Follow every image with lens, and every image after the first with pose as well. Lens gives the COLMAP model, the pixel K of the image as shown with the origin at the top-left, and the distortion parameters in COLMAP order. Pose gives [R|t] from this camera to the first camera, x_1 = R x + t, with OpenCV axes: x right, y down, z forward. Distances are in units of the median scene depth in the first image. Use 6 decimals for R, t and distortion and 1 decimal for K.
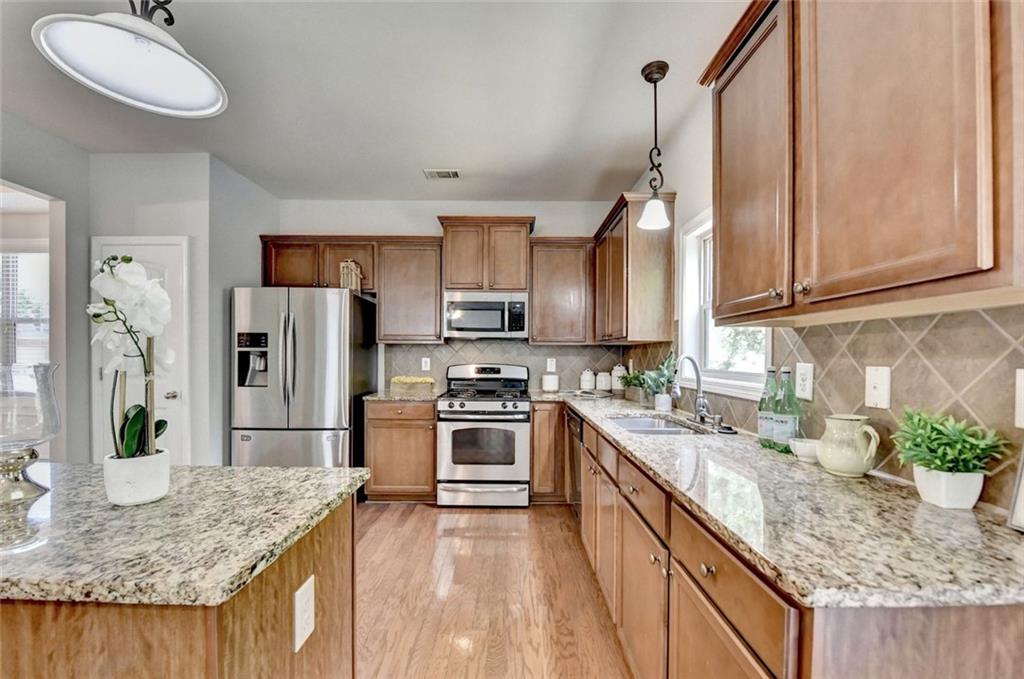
lens RADIAL K [[430.7, 0, 509.7], [0, 430.7, 359.5], [0, 0, 1]] dist [-0.011518, -0.000254]
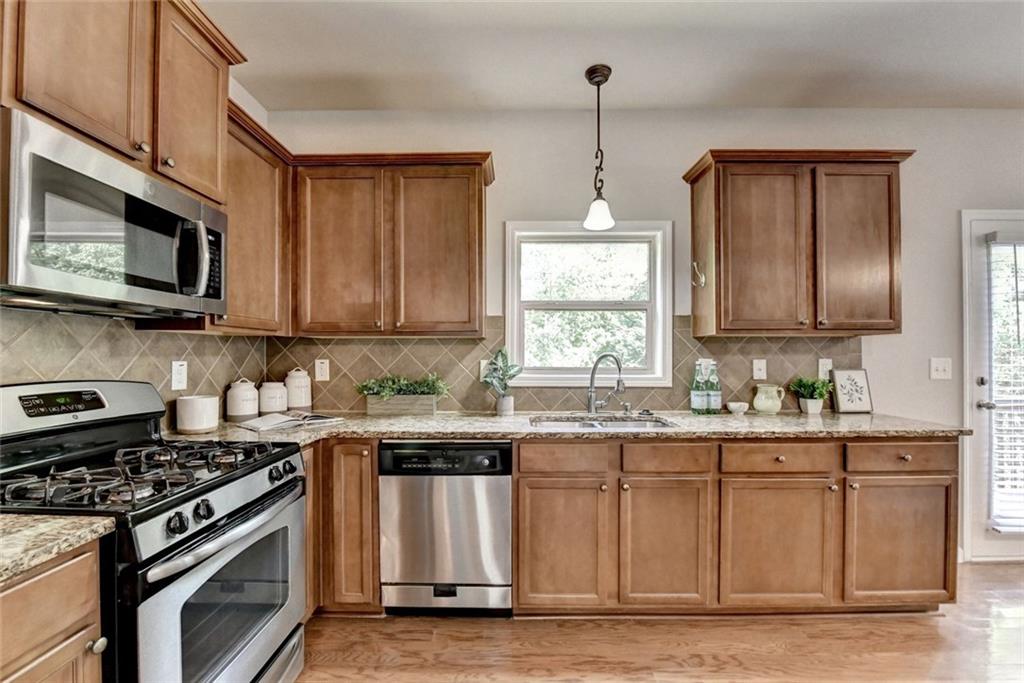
lens RADIAL K [[441.5, 0, 510.2], [0, 441.5, 352.9], [0, 0, 1]] dist [-0.001919, -0.010463]
pose [[-0.001530, -0.003161, 0.999994, -1.024533], [0.009037, 0.999954, 0.003175, -0.026227], [-0.999958, 0.009042, -0.001501, 1.792549]]
